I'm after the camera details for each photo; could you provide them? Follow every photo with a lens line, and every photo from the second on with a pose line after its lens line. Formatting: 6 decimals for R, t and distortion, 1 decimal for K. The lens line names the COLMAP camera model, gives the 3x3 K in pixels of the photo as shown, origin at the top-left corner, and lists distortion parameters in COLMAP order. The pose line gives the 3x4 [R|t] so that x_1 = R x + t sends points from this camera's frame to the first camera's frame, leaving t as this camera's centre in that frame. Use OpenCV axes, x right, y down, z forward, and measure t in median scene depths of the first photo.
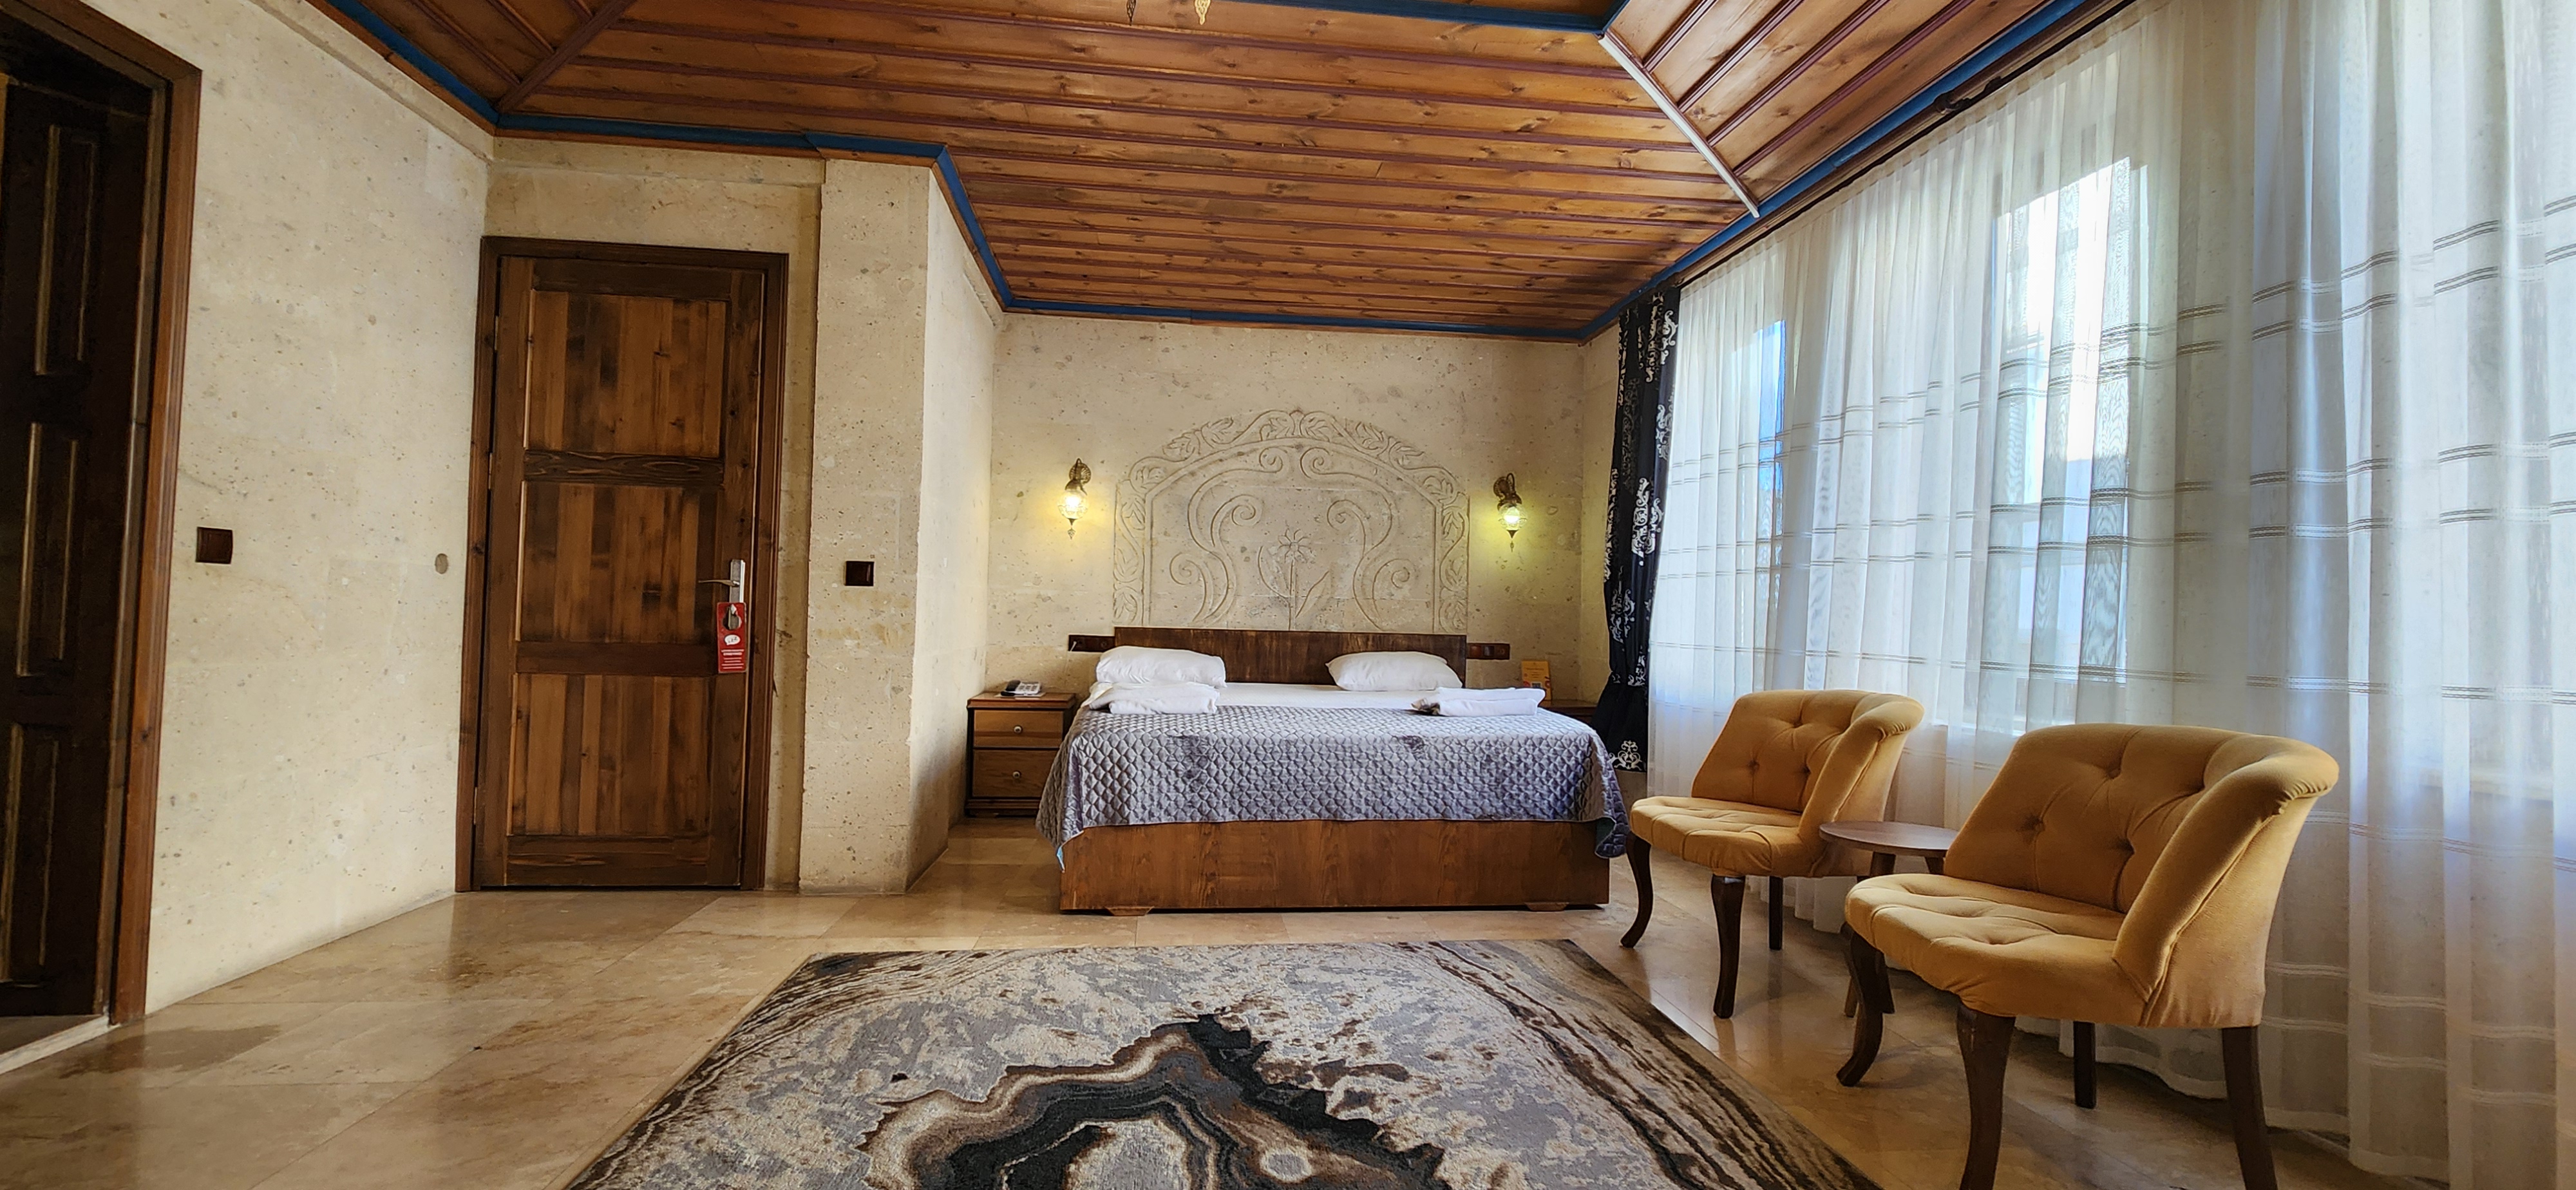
lens RADIAL K [[1057.6, 0, 1249.6], [0, 1057.6, 583.3], [0, 0, 1]] dist [0.002244, 0.000002]
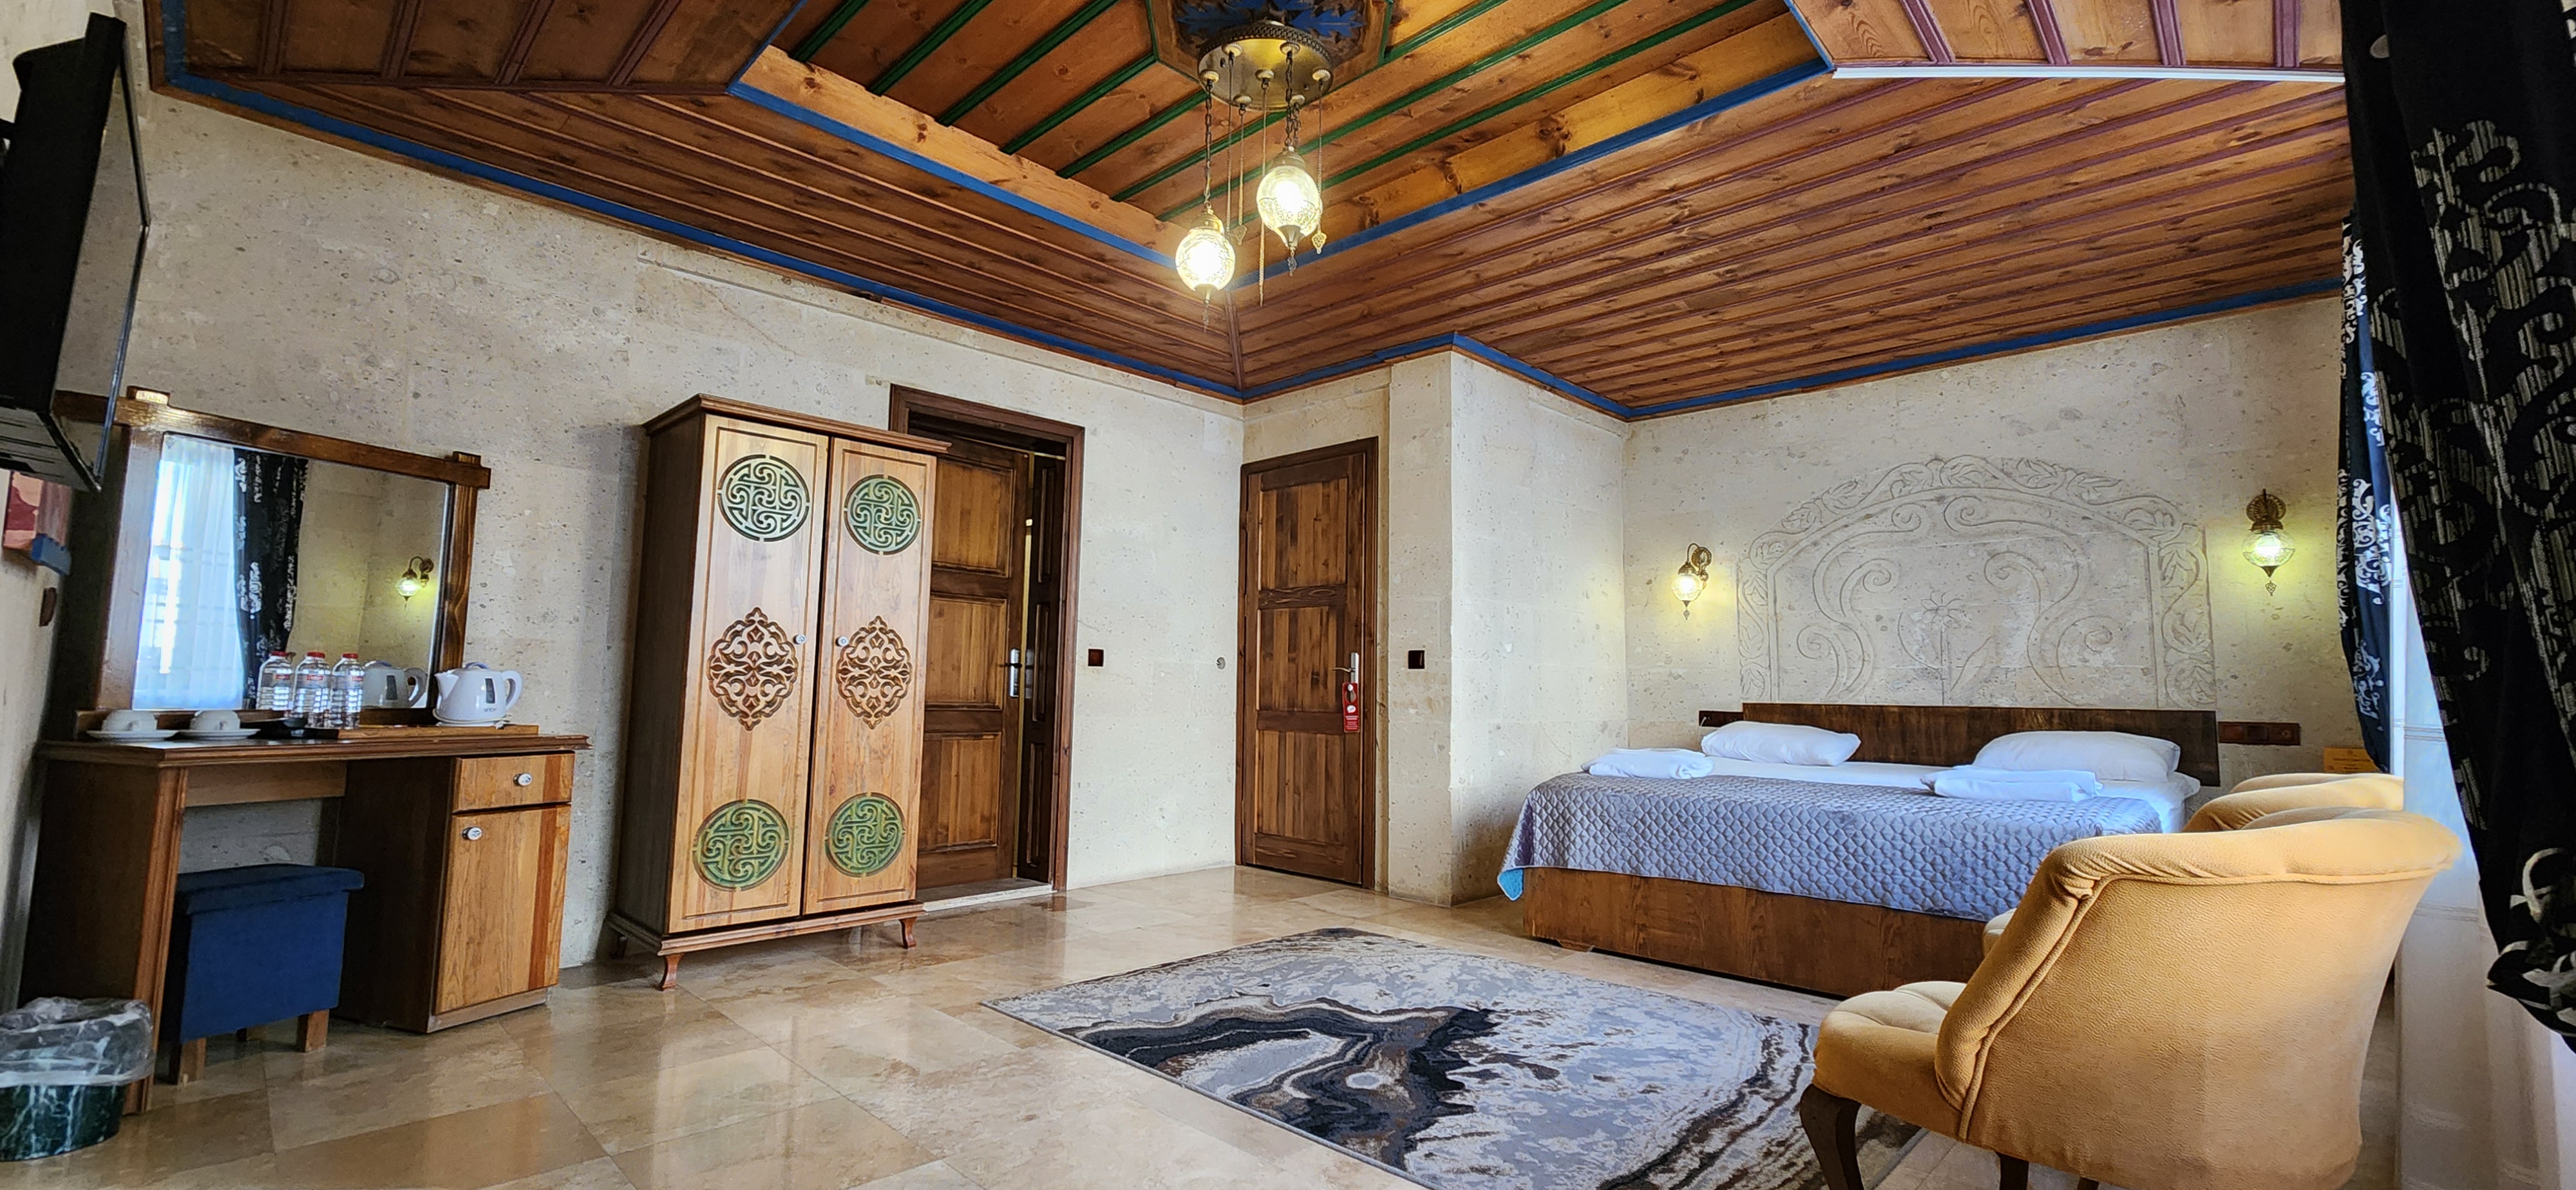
lens RADIAL K [[1057.6, 0, 1281.2], [0, 1057.6, 586.0], [0, 0, 1]] dist [0.002244, 0.000002]
pose [[0.625121, -0.092644, -0.775010, 0.581786], [0.026952, 0.994901, -0.097190, 0.024101], [0.780063, 0.039867, 0.624430, 0.020740]]
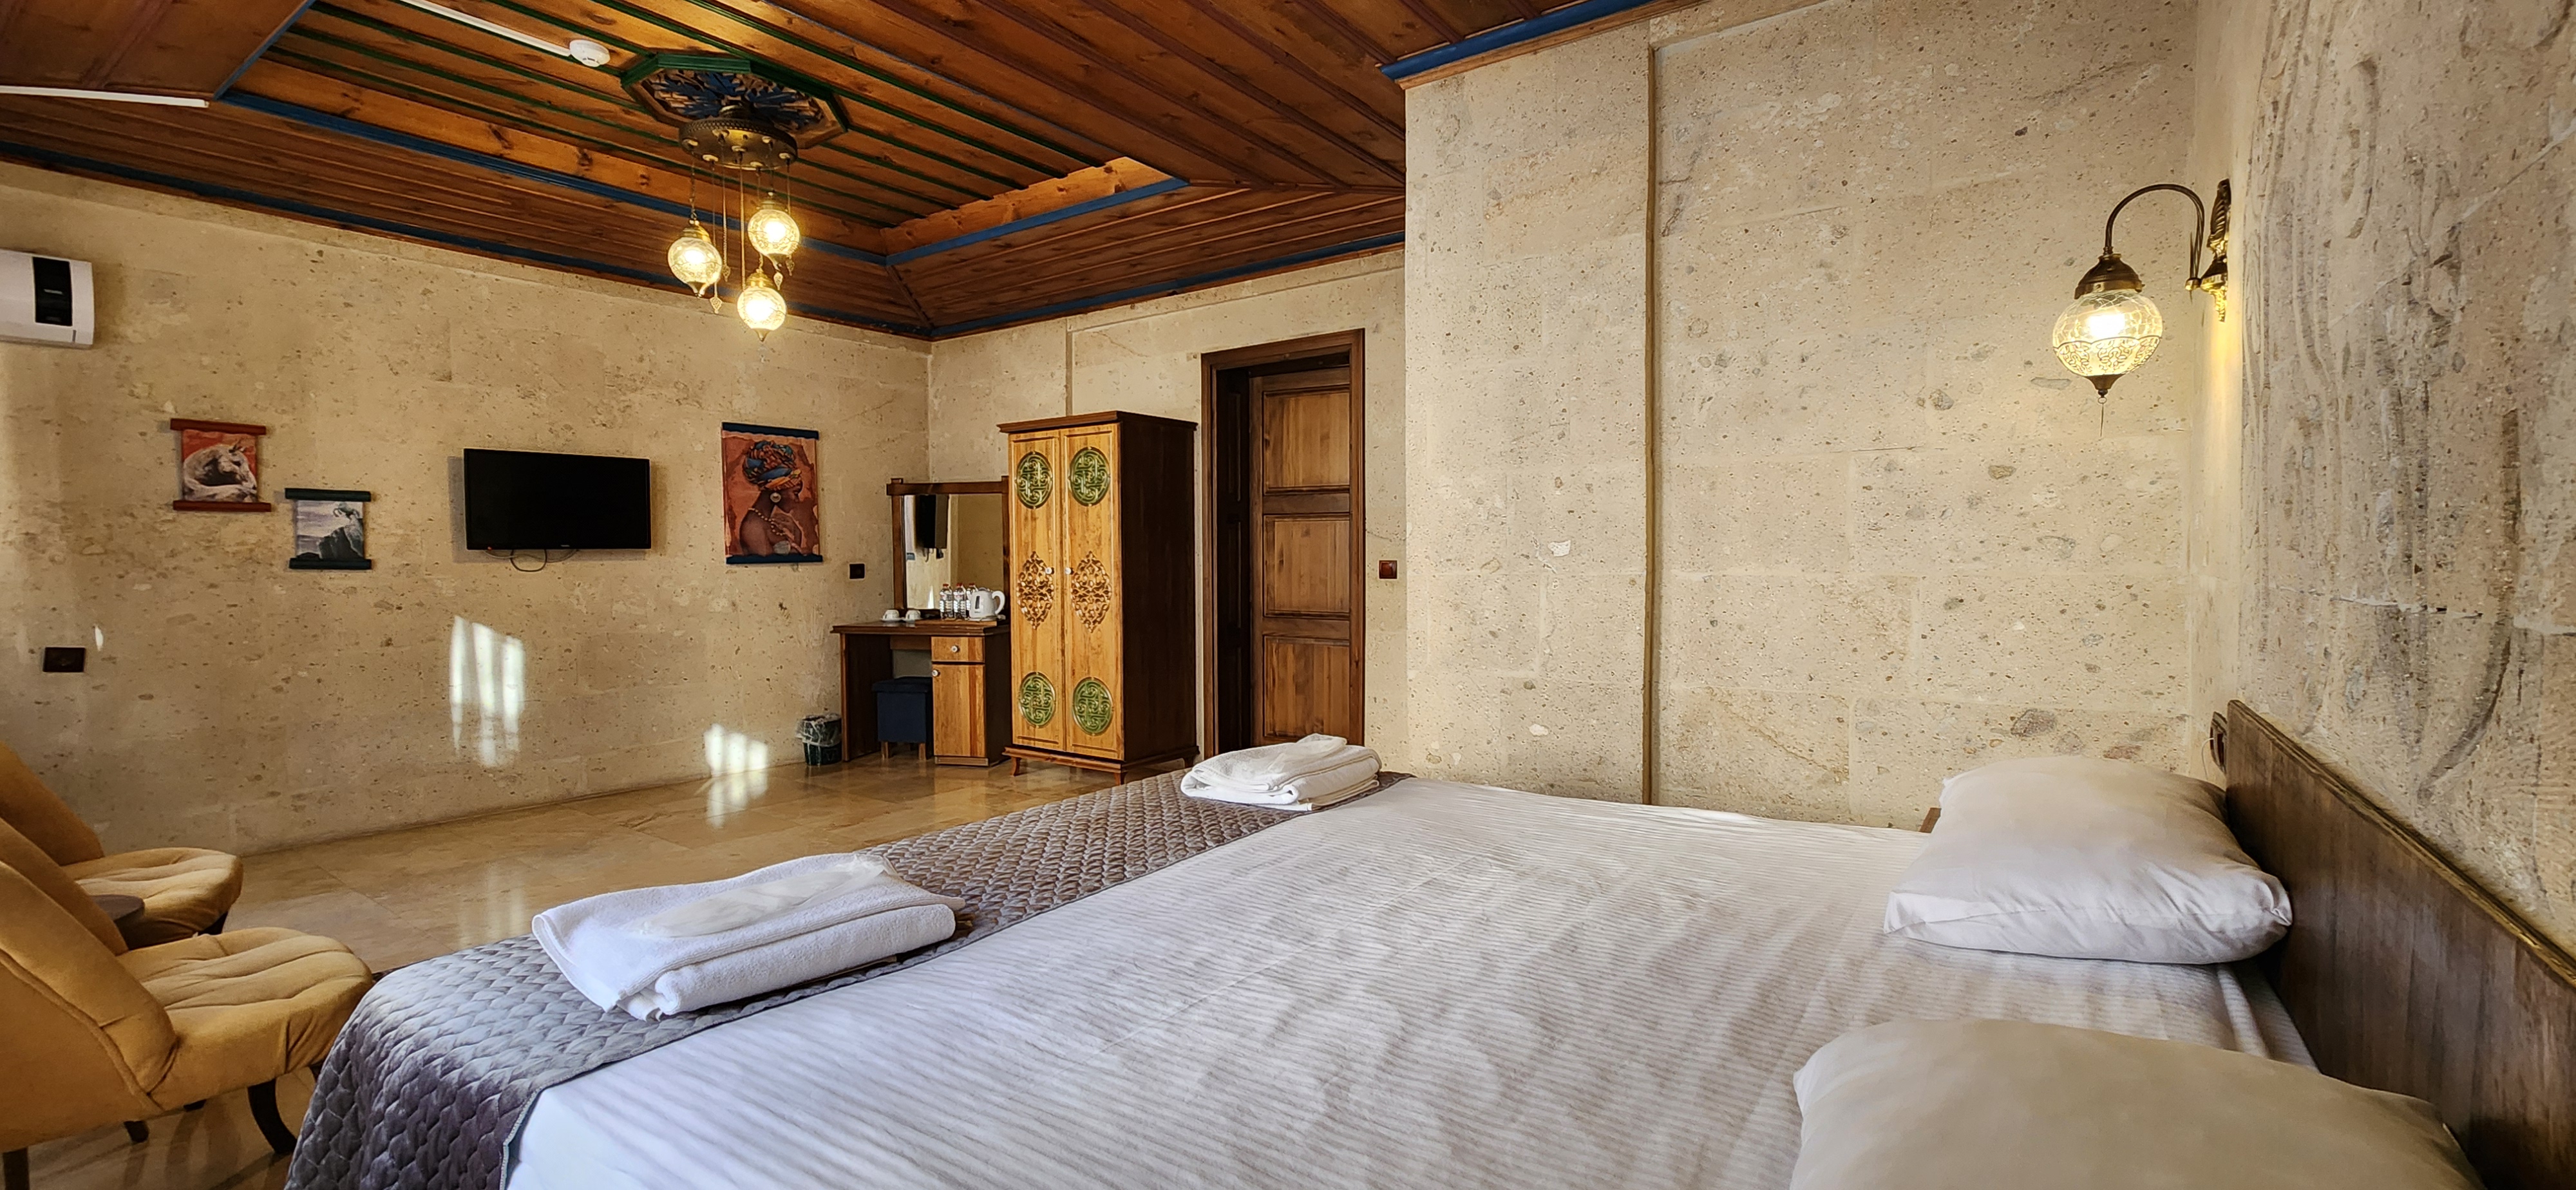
lens RADIAL K [[1057.6, 0, 1287.2], [0, 1057.6, 593.5], [0, 0, 1]] dist [0.002244, 0.000002]
pose [[-0.681926, 0.005934, -0.731397, 0.386606], [0.015775, 0.999854, -0.006597, 0.012331], [0.731251, -0.016037, -0.681920, 1.590226]]
